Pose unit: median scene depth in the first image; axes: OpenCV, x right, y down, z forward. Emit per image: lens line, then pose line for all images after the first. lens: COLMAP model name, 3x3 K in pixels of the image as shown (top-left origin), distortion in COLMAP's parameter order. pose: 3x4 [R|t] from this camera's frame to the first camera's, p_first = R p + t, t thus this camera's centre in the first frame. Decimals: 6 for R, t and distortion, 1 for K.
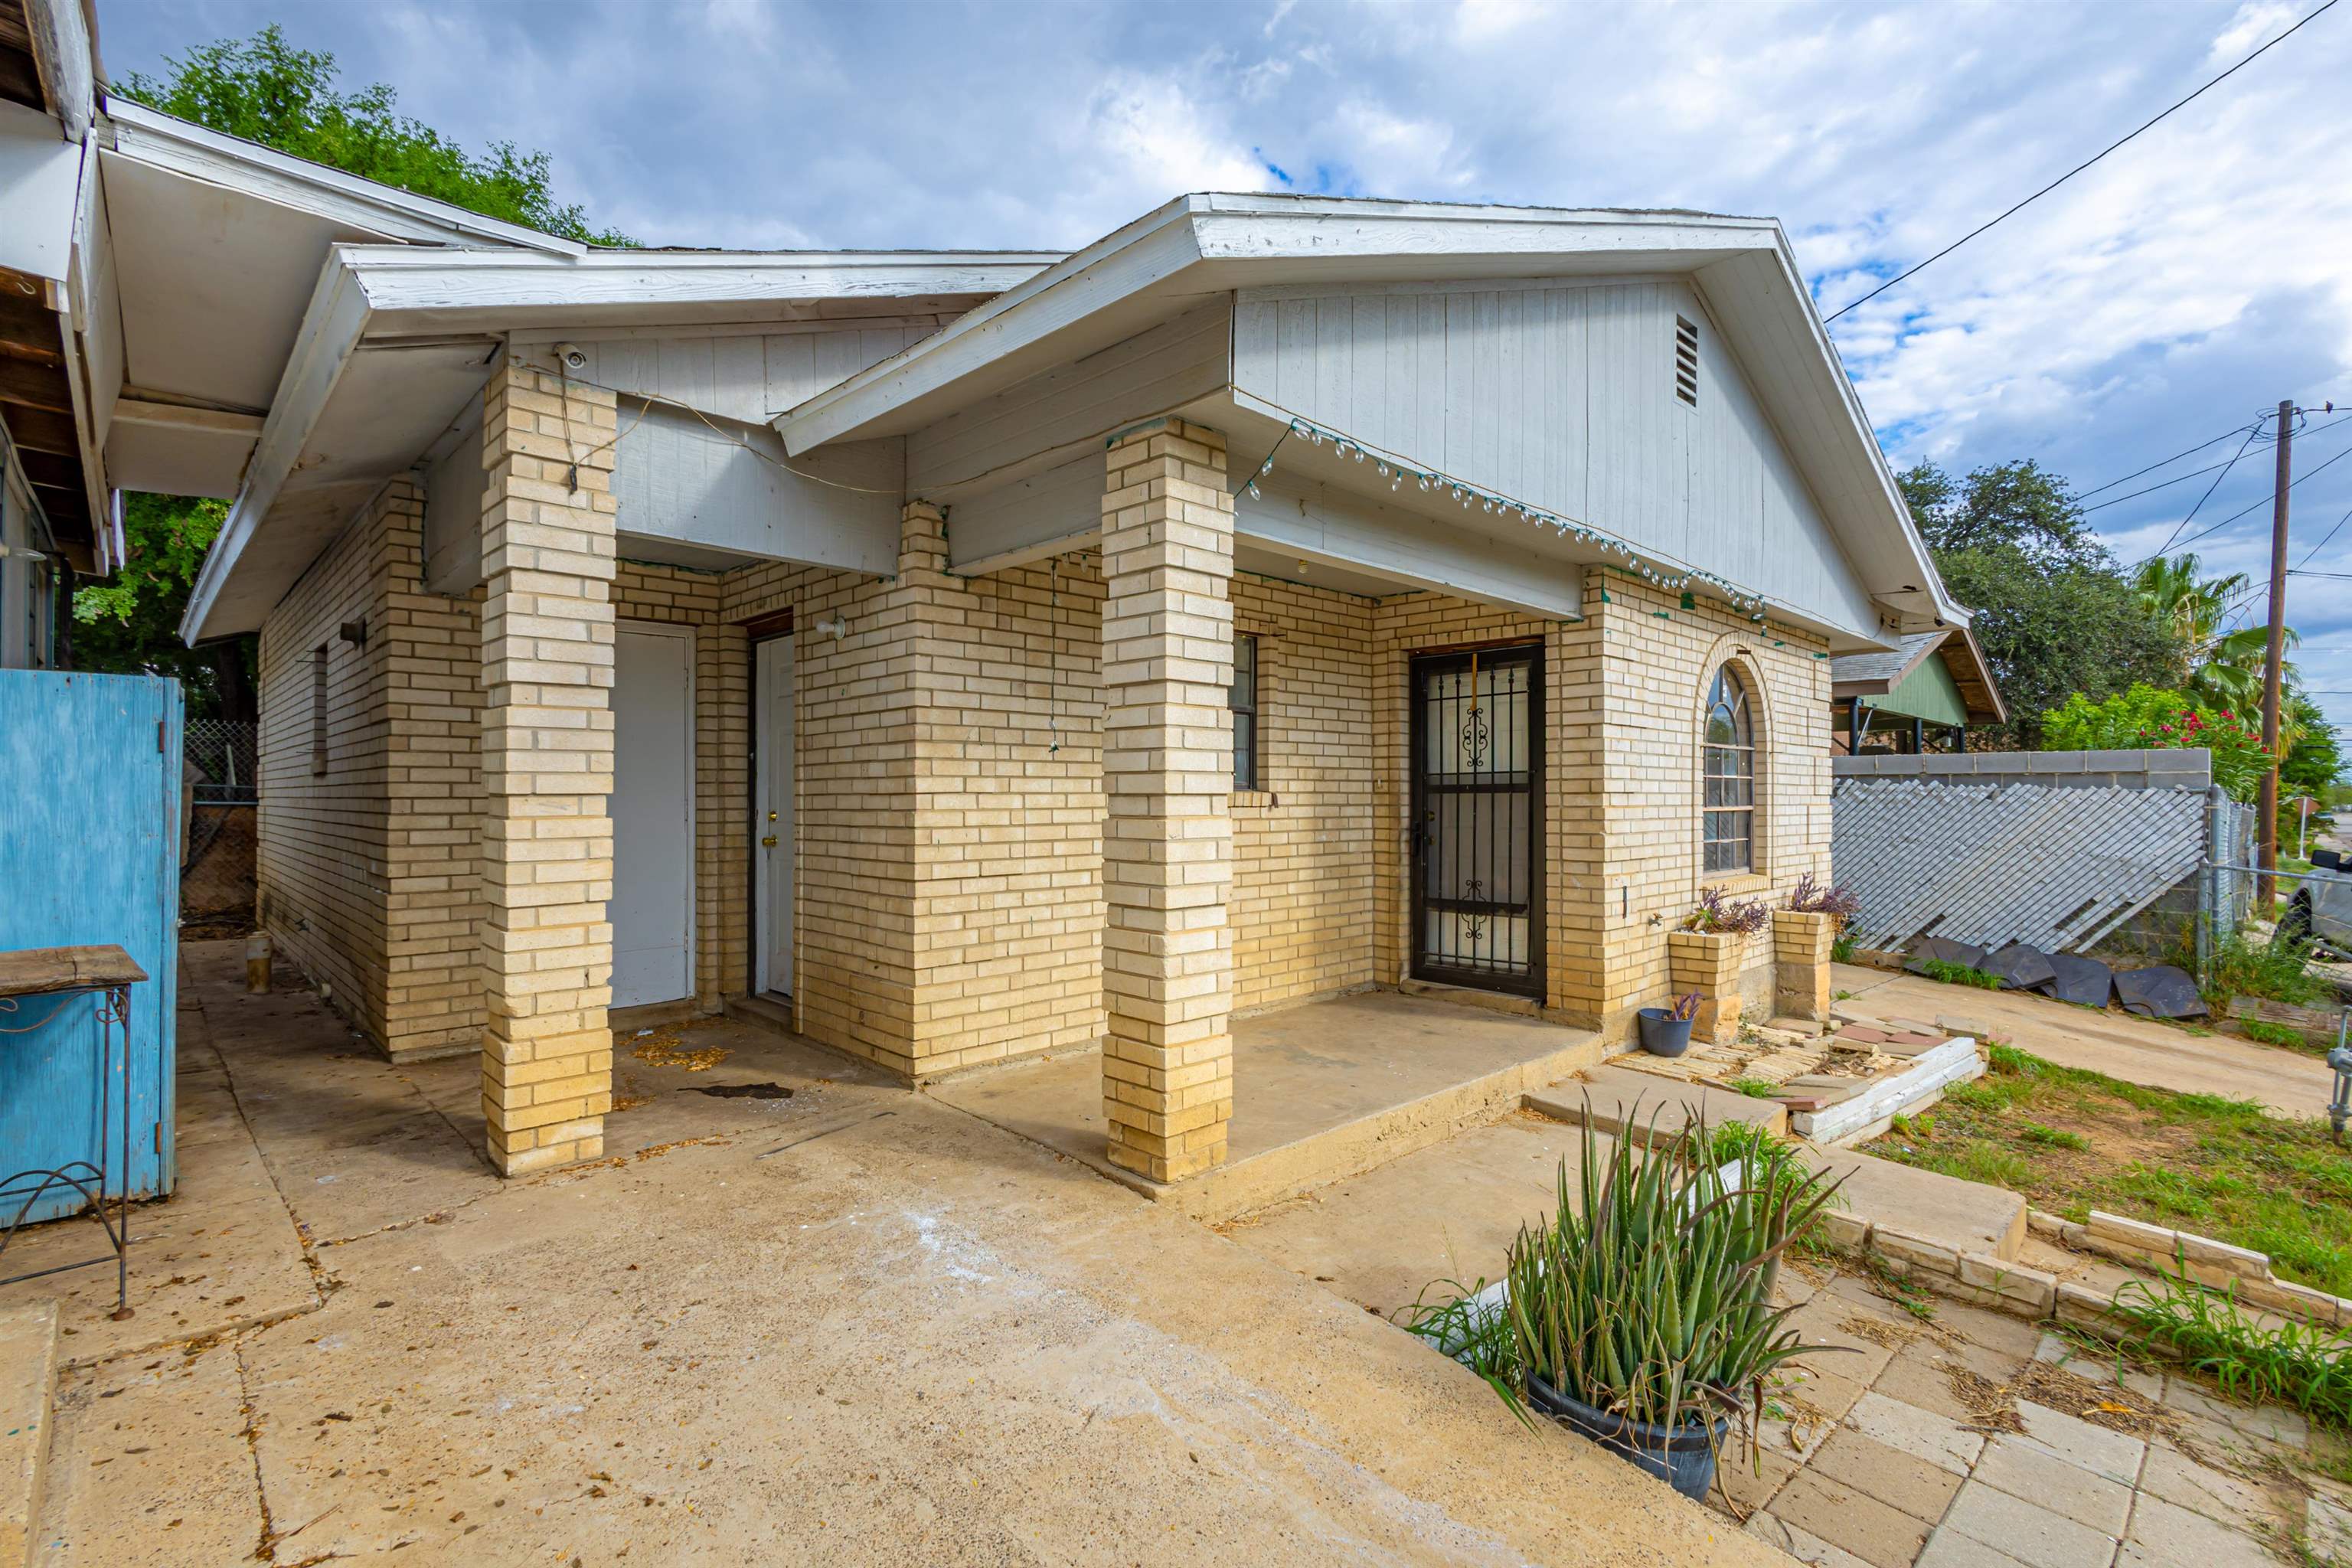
lens RADIAL K [[1080.1, 0, 1180.3], [0, 1080.1, 784.2], [0, 0, 1]] dist [0.000694, 0.001411]
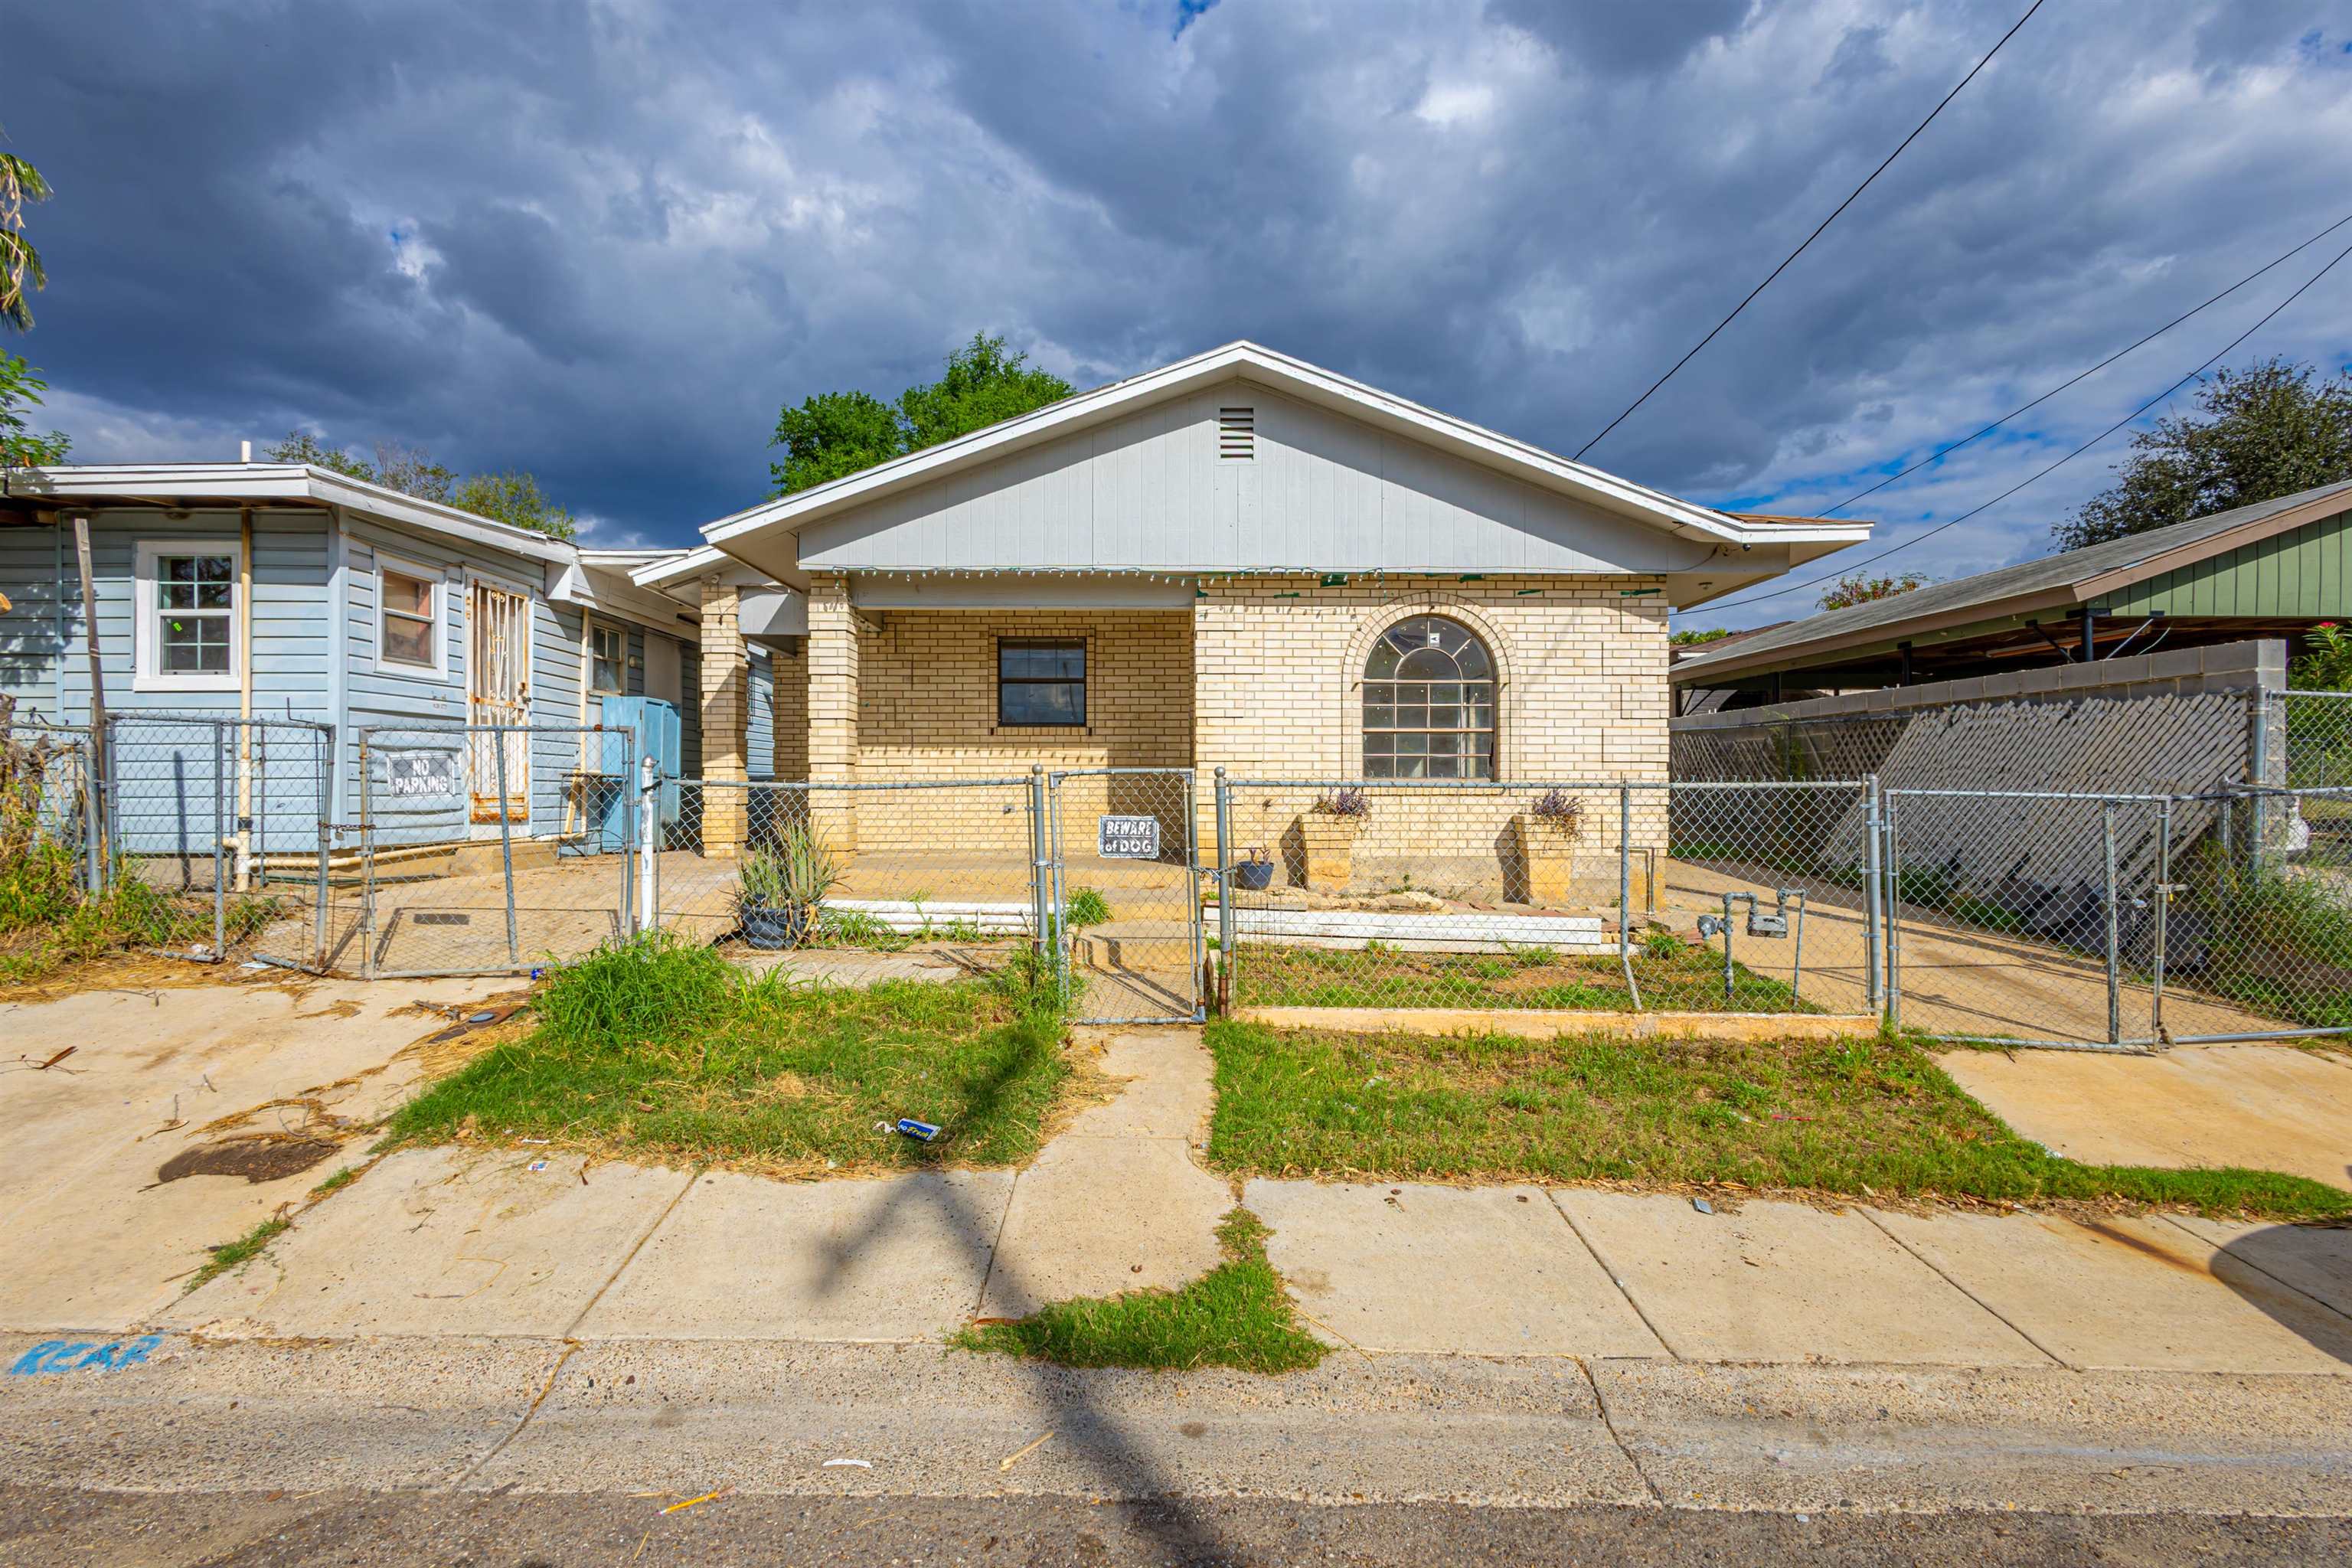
lens RADIAL K [[1080.1, 0, 1172.5], [0, 1080.1, 786.8], [0, 0, 1]] dist [0.000694, 0.001411]
pose [[0.737514, -0.003704, -0.675321, 0.898306], [0.009327, 0.999945, 0.004700, 0.063741], [0.675267, -0.009765, 0.737509, -0.125258]]
